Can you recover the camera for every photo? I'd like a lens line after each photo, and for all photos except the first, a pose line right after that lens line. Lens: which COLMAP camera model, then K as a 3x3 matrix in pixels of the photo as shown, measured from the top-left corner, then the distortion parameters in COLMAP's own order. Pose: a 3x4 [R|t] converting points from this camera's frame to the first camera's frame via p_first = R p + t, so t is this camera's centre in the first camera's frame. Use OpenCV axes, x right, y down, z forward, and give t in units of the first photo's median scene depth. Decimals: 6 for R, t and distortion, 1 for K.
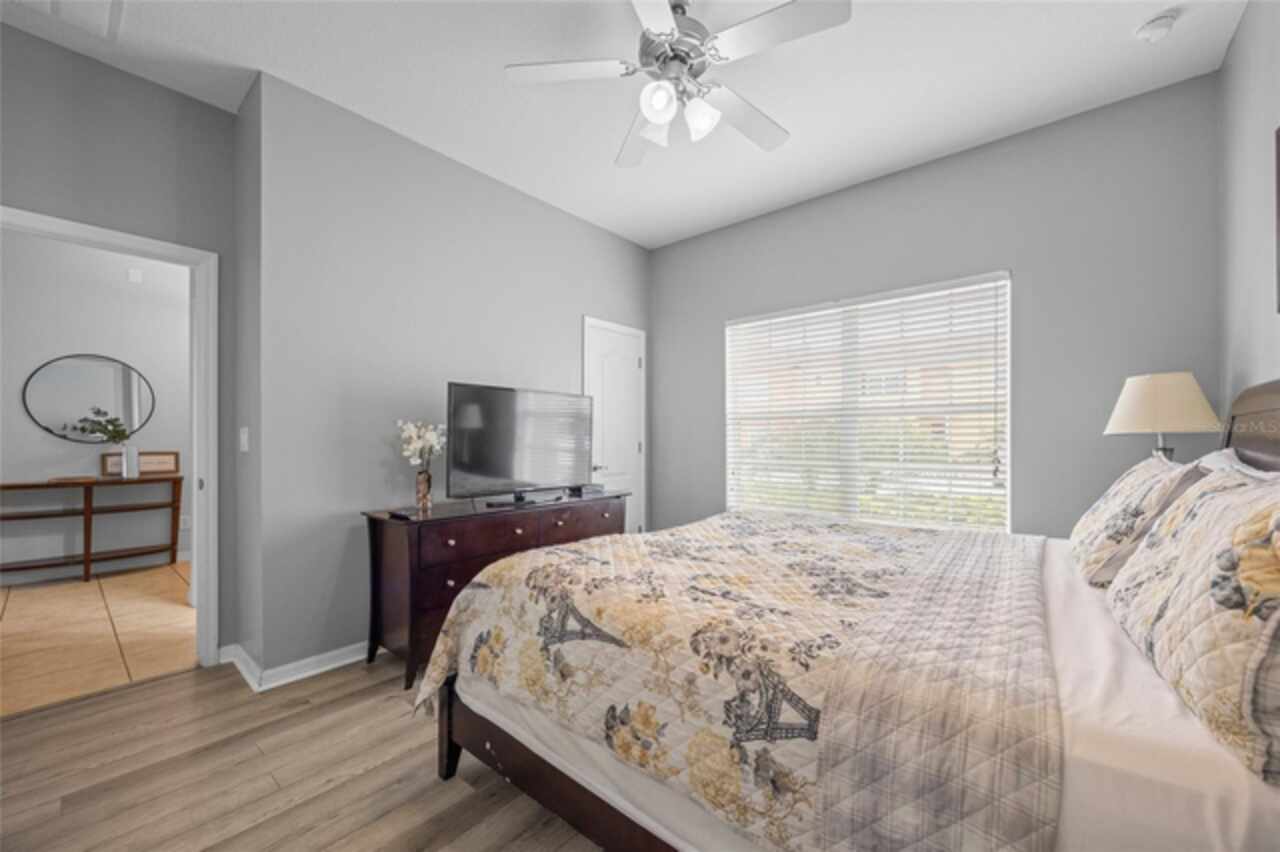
lens RADIAL K [[489.0, 0, 638.3], [0, 489.0, 430.7], [0, 0, 1]] dist [-0.002209, -0.000081]
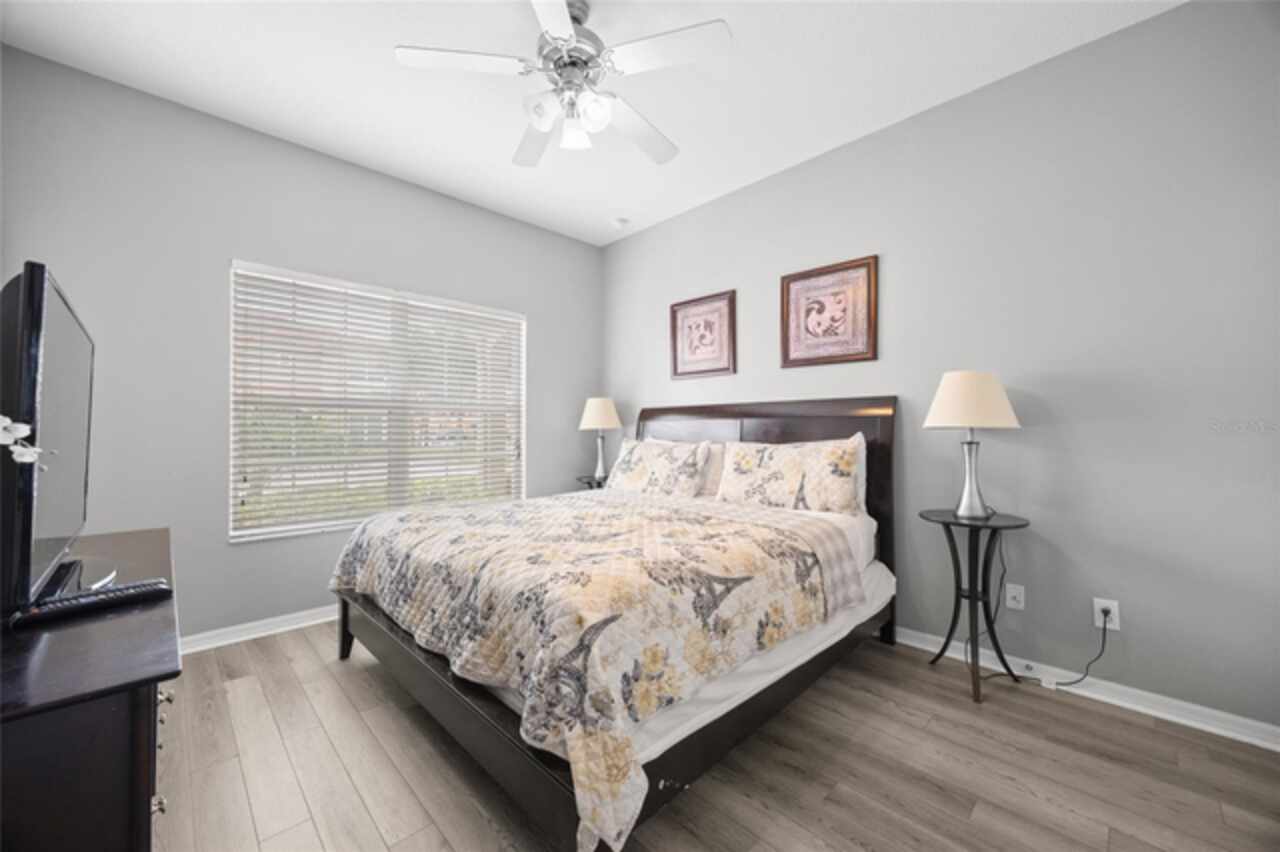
lens RADIAL K [[489.0, 0, 638.3], [0, 489.0, 430.7], [0, 0, 1]] dist [-0.002209, -0.000081]
pose [[0.097714, 0.004721, 0.995203, -1.338250], [-0.016737, 0.999855, -0.003100, 0.026775], [-0.995074, -0.016354, 0.097778, 1.098367]]
